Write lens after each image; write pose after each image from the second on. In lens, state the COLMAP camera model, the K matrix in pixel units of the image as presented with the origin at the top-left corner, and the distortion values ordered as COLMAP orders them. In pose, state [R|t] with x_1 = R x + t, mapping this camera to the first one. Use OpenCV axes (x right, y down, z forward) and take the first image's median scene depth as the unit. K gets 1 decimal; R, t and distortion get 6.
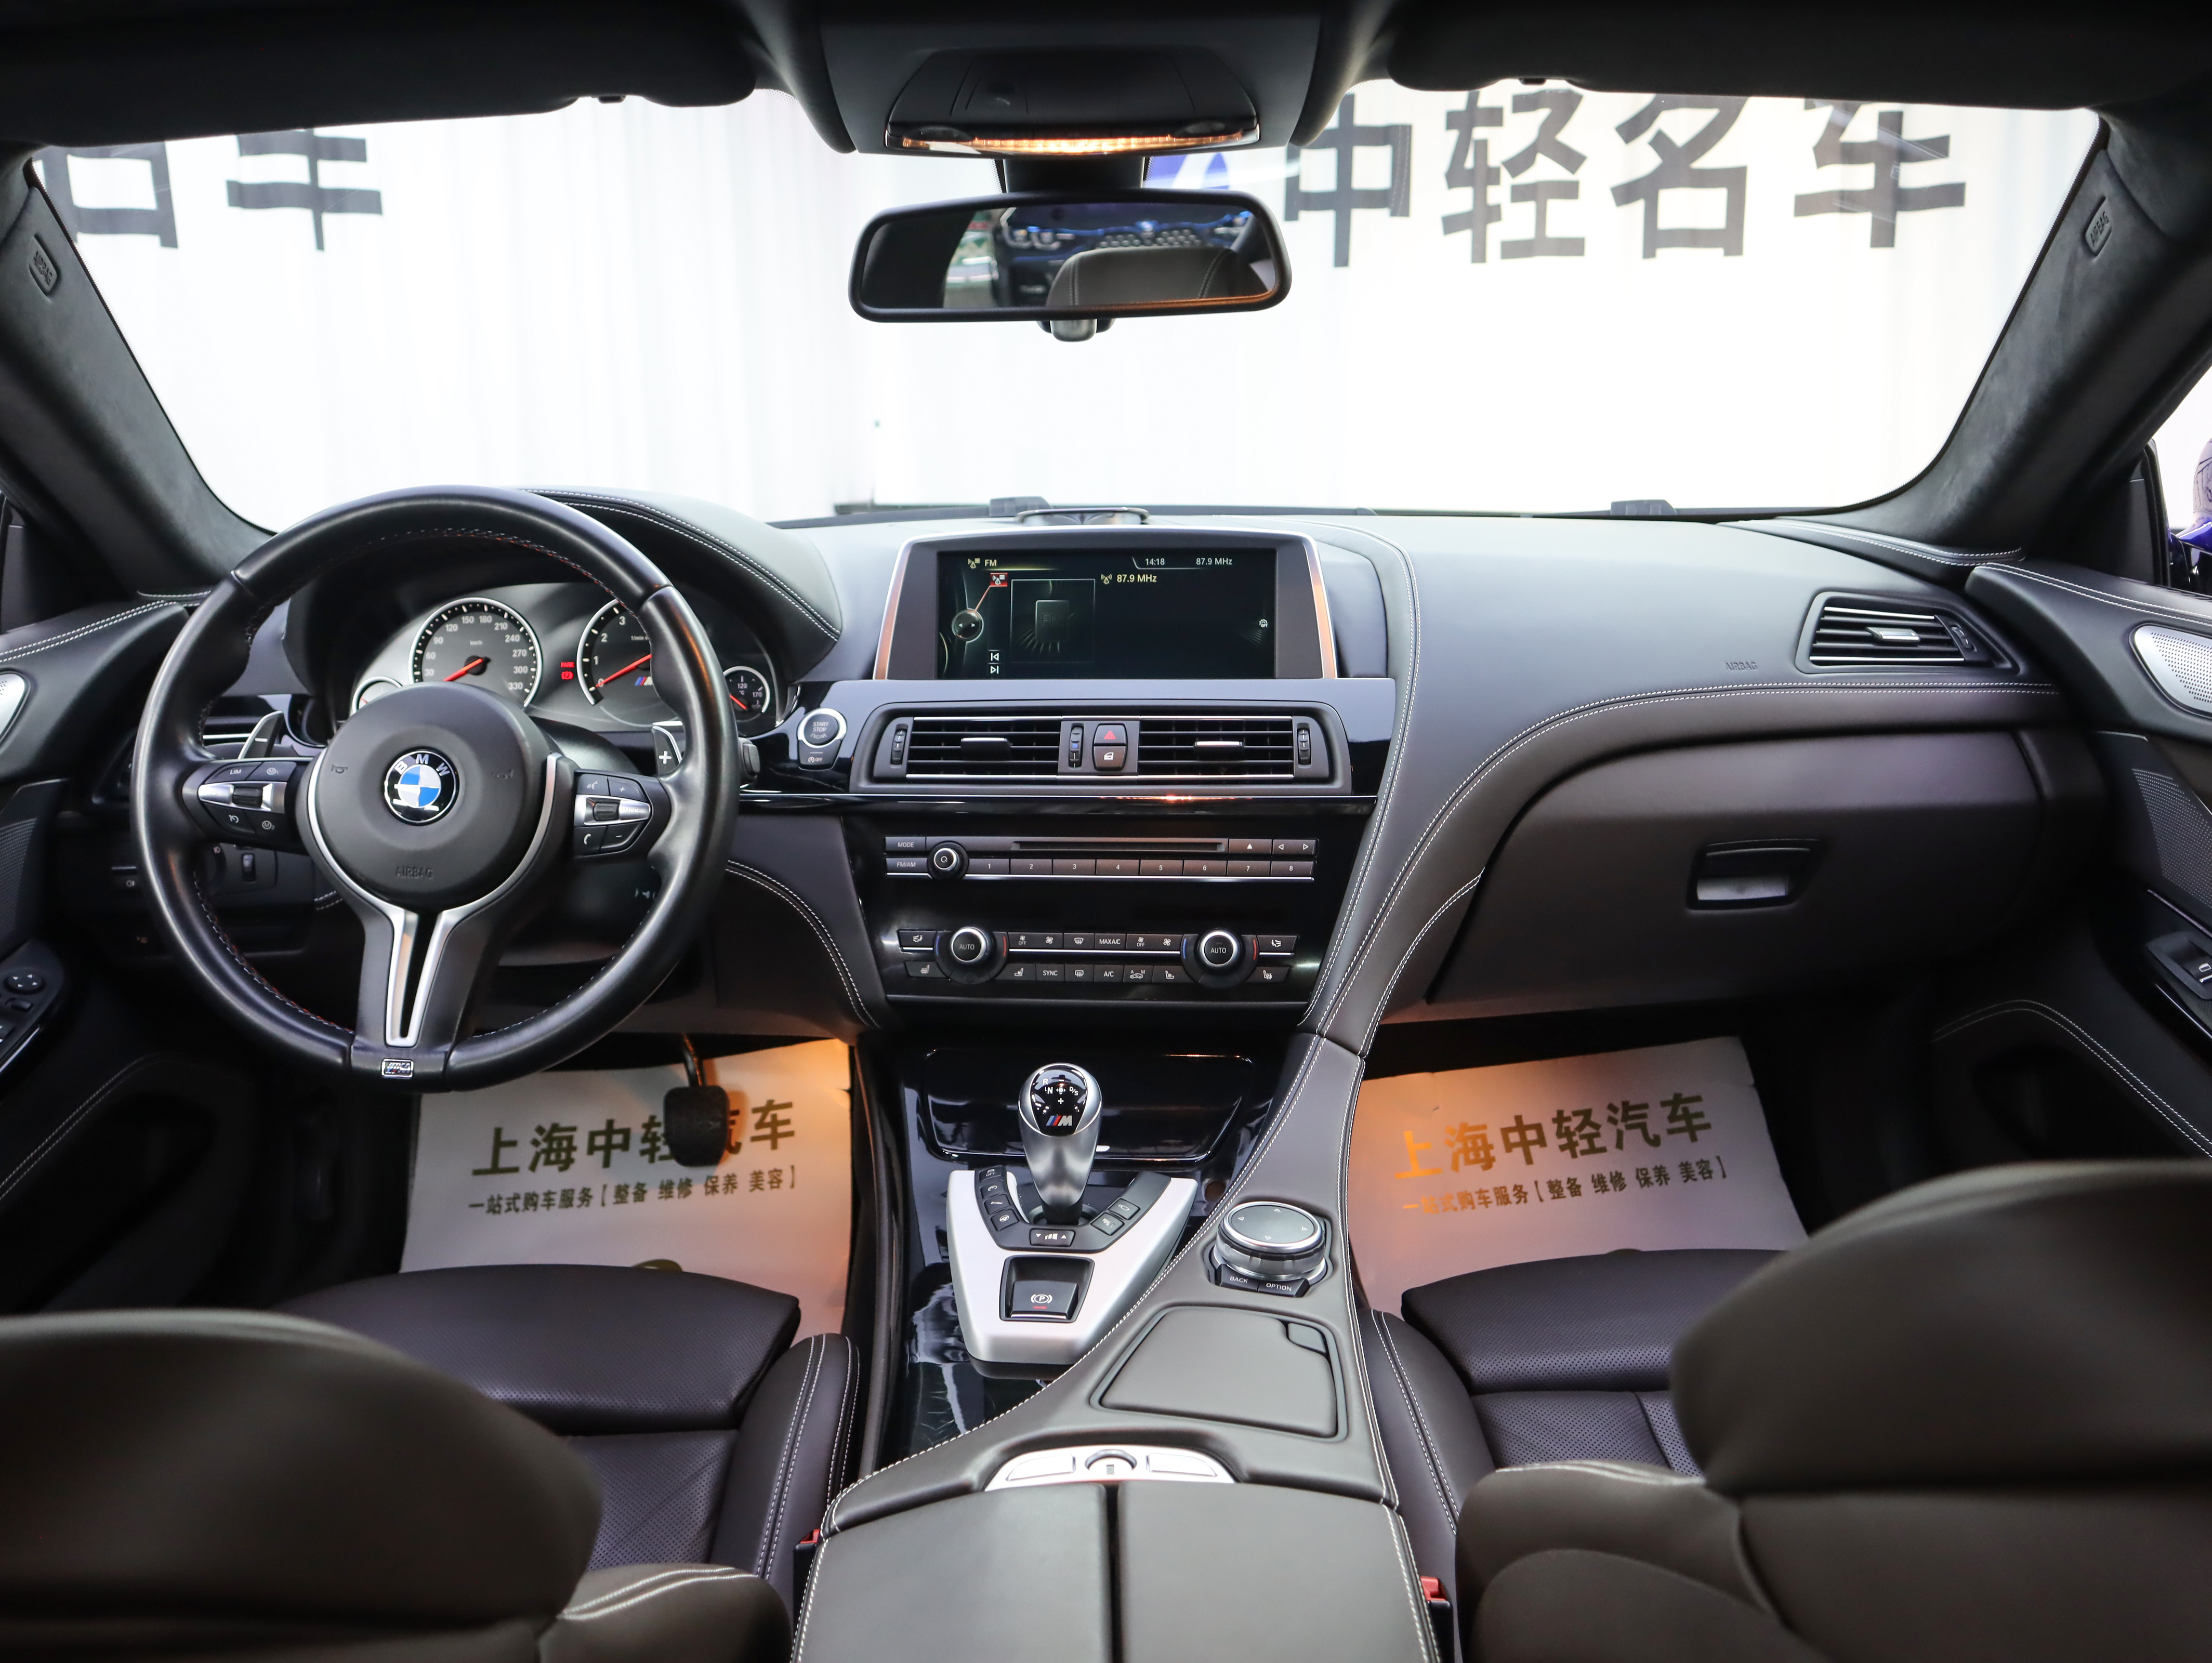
lens RADIAL K [[1653.1, 0, 1118.7], [0, 1653.1, 835.5], [0, 0, 1]] dist [-0.120555, 0.062437]
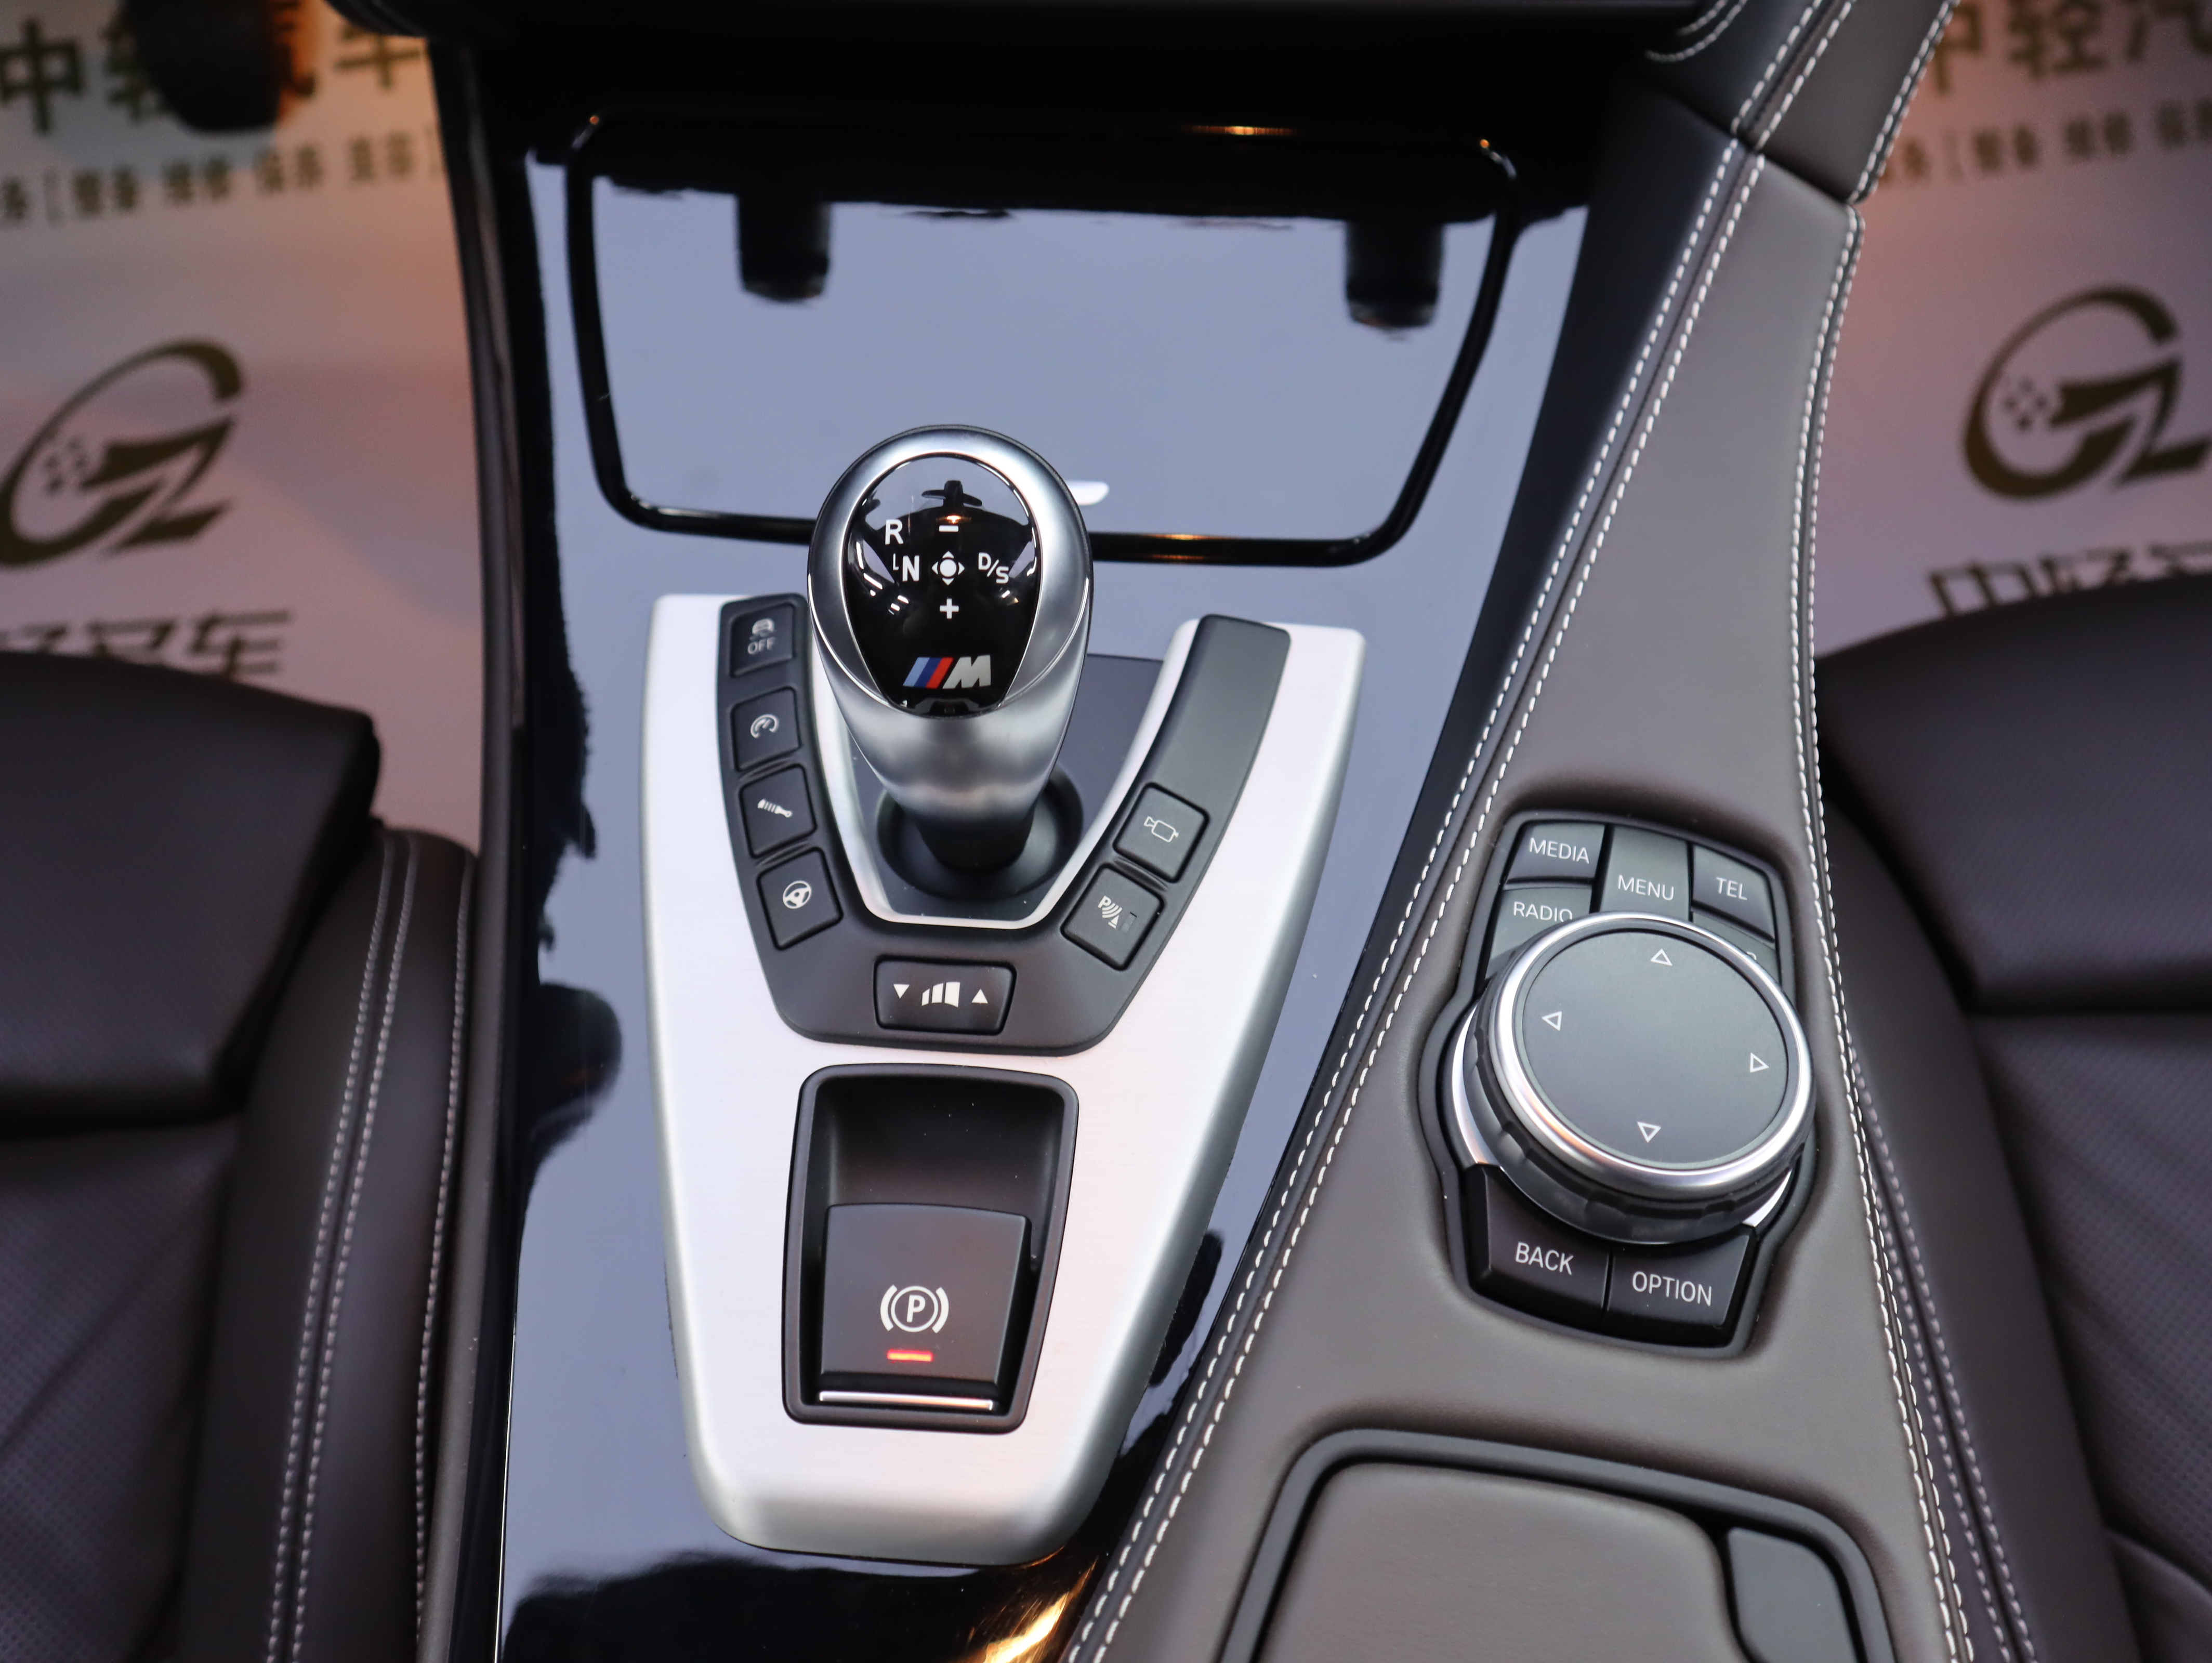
lens RADIAL K [[2067.1, 0, 1117.2], [0, 2067.1, 830.2], [0, 0, 1]] dist [-0.002663, 0.000000]
pose [[0.999873, -0.012913, 0.009354, -0.005426], [0.004086, 0.774579, 0.632464, -0.022081], [-0.015413, -0.632346, 0.774533, 0.395540]]
